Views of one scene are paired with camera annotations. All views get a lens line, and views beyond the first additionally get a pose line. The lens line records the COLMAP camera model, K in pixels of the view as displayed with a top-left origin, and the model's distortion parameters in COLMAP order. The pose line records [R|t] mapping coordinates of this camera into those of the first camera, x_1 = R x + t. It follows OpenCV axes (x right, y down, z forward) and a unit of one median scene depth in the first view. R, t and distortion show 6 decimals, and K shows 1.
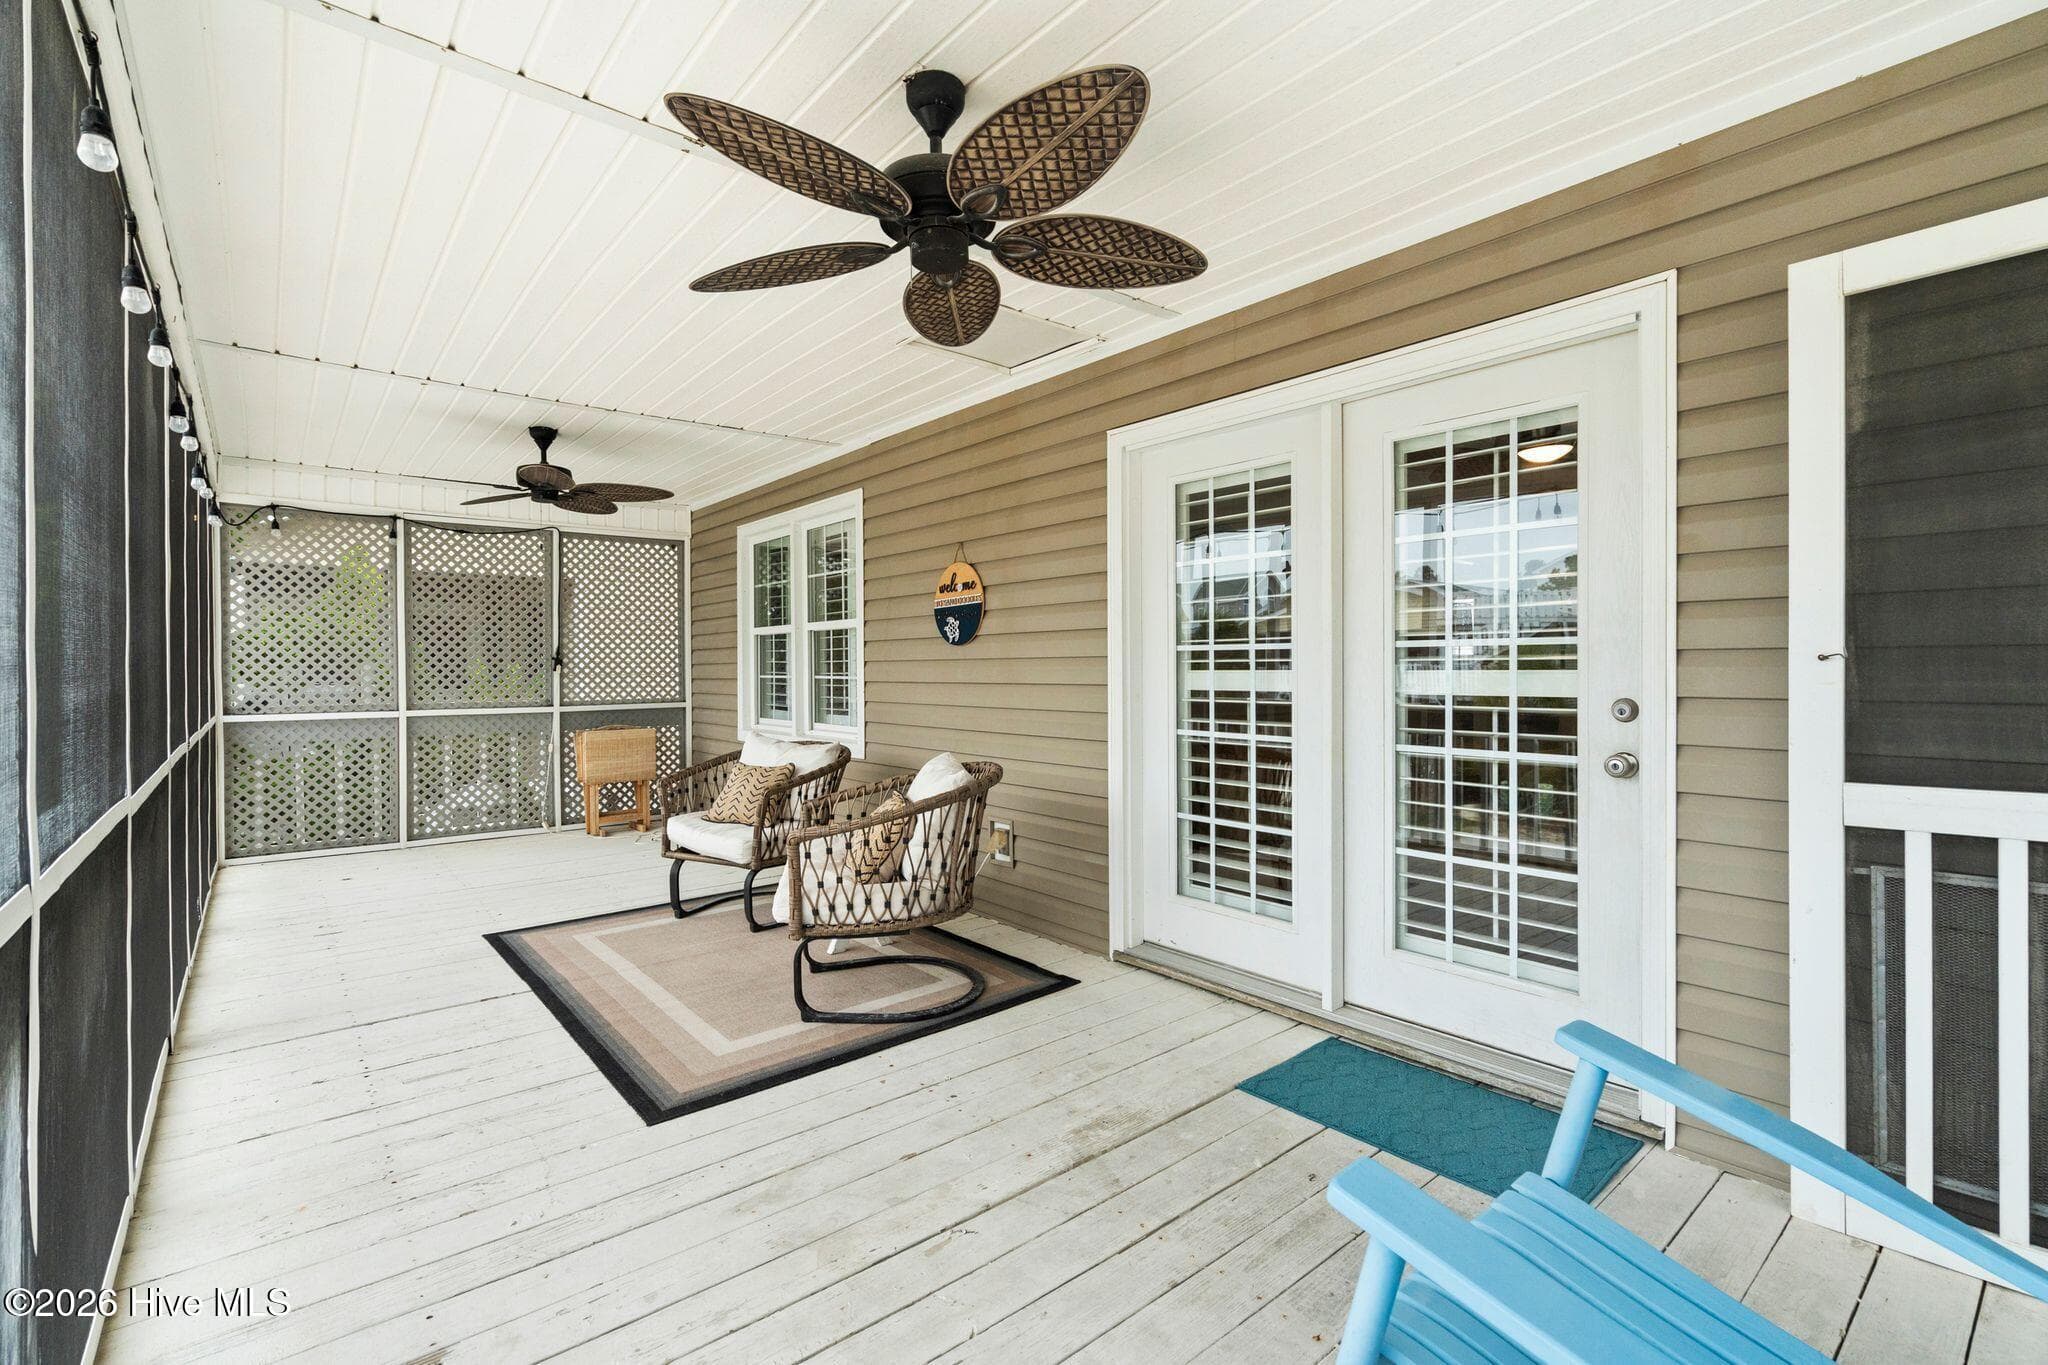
lens RADIAL K [[921.2, 0, 1039.5], [0, 921.2, 670.2], [0, 0, 1]] dist [-0.005321, 0.002413]
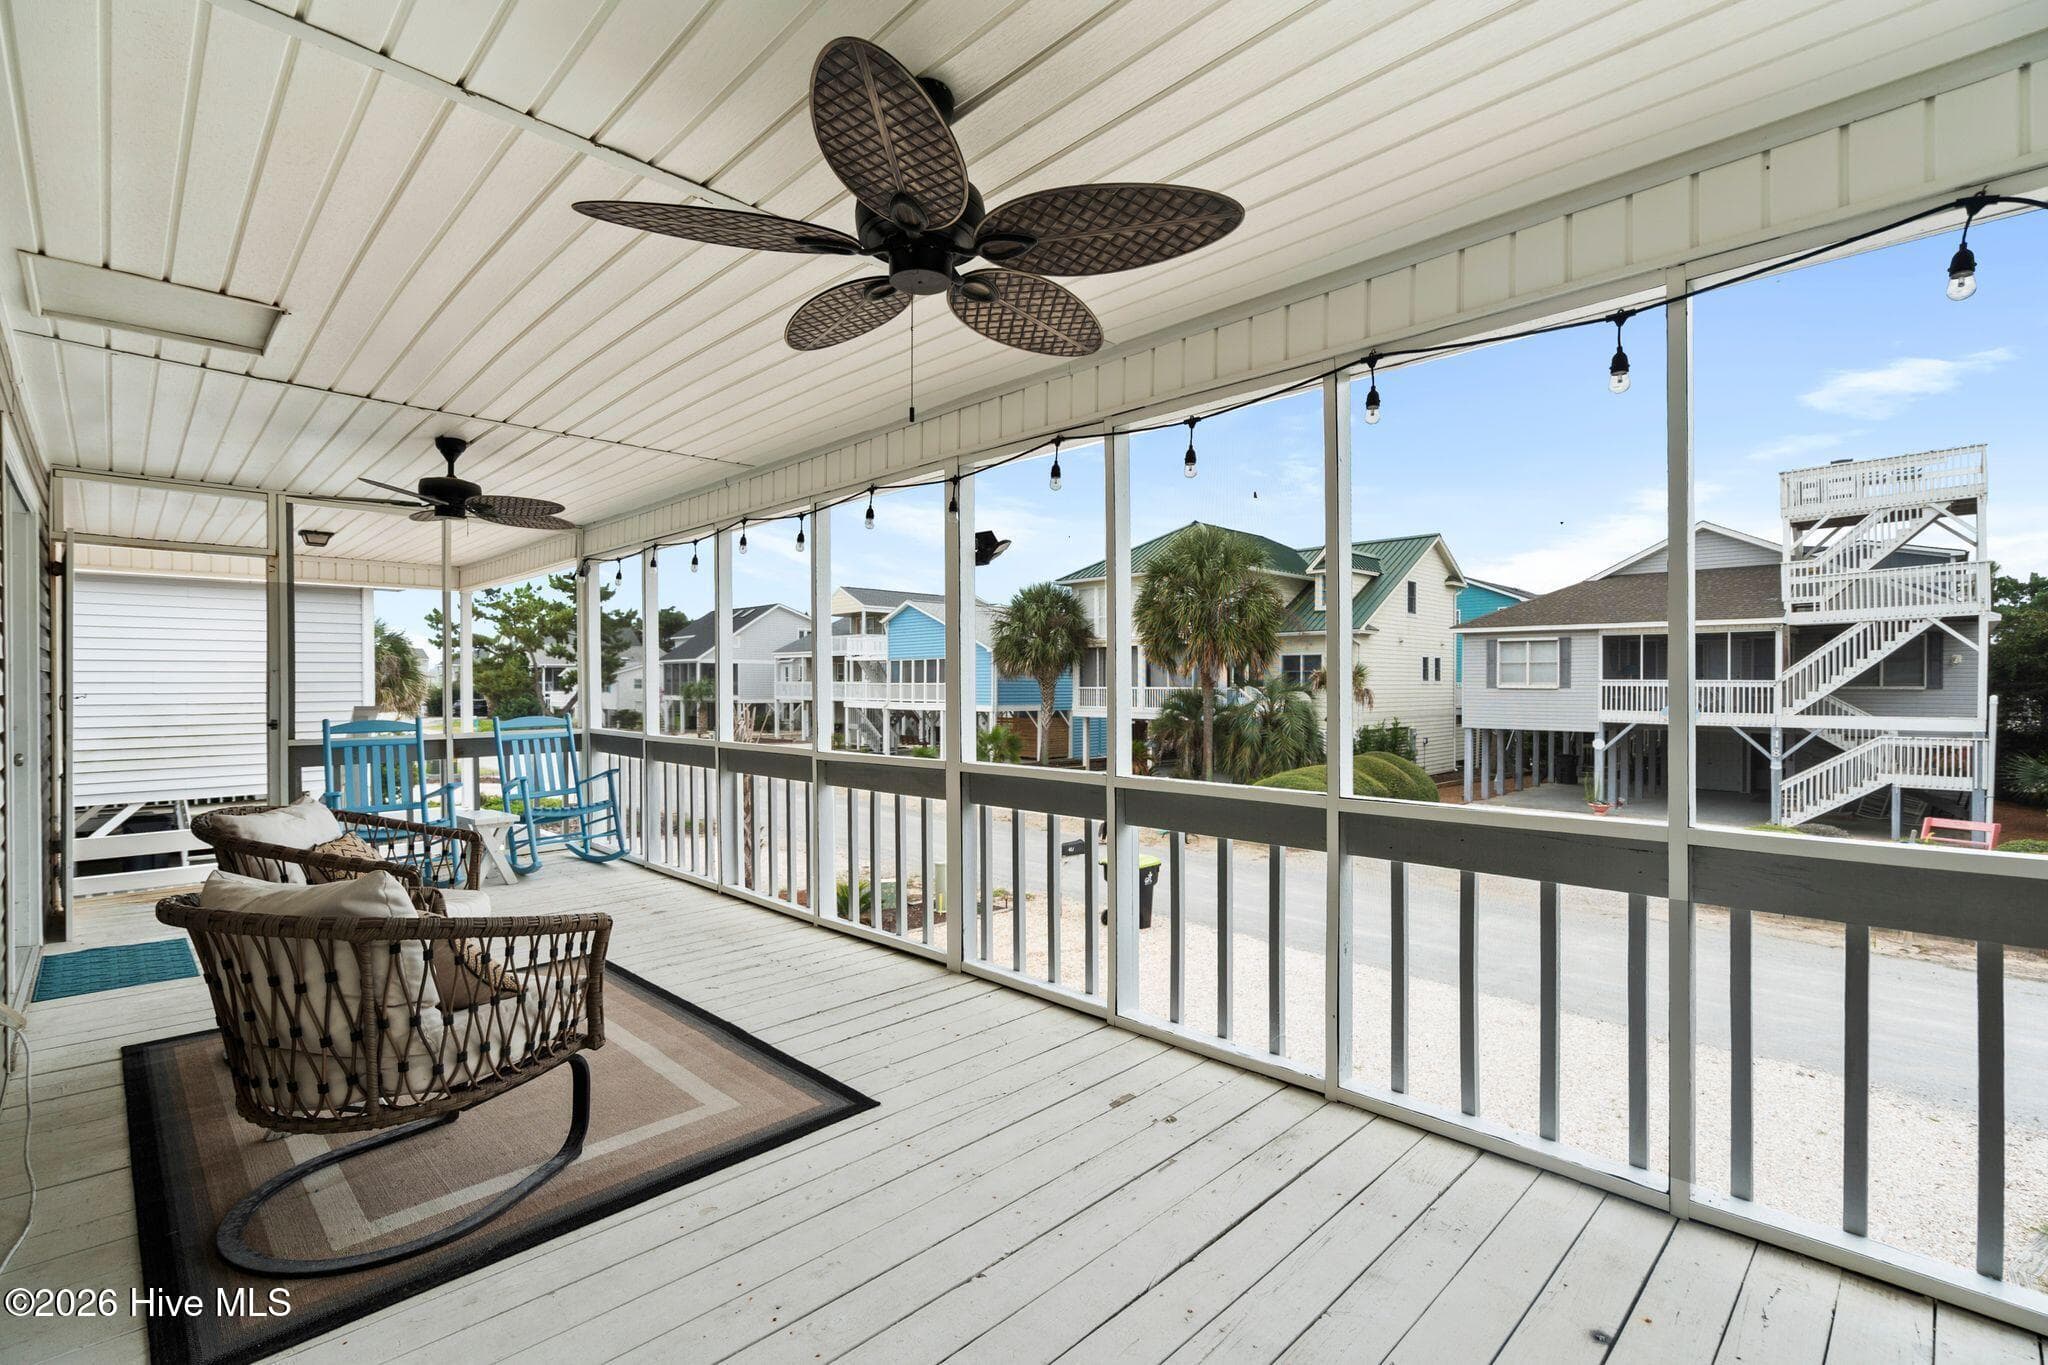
lens RADIAL K [[921.2, 0, 1035.8], [0, 921.2, 670.0], [0, 0, 1]] dist [-0.005321, 0.002413]
pose [[-0.995956, 0.003216, -0.089785, -0.855552], [0.004076, 0.999948, -0.009396, -0.033277], [0.089750, -0.009724, -0.995917, 2.191976]]
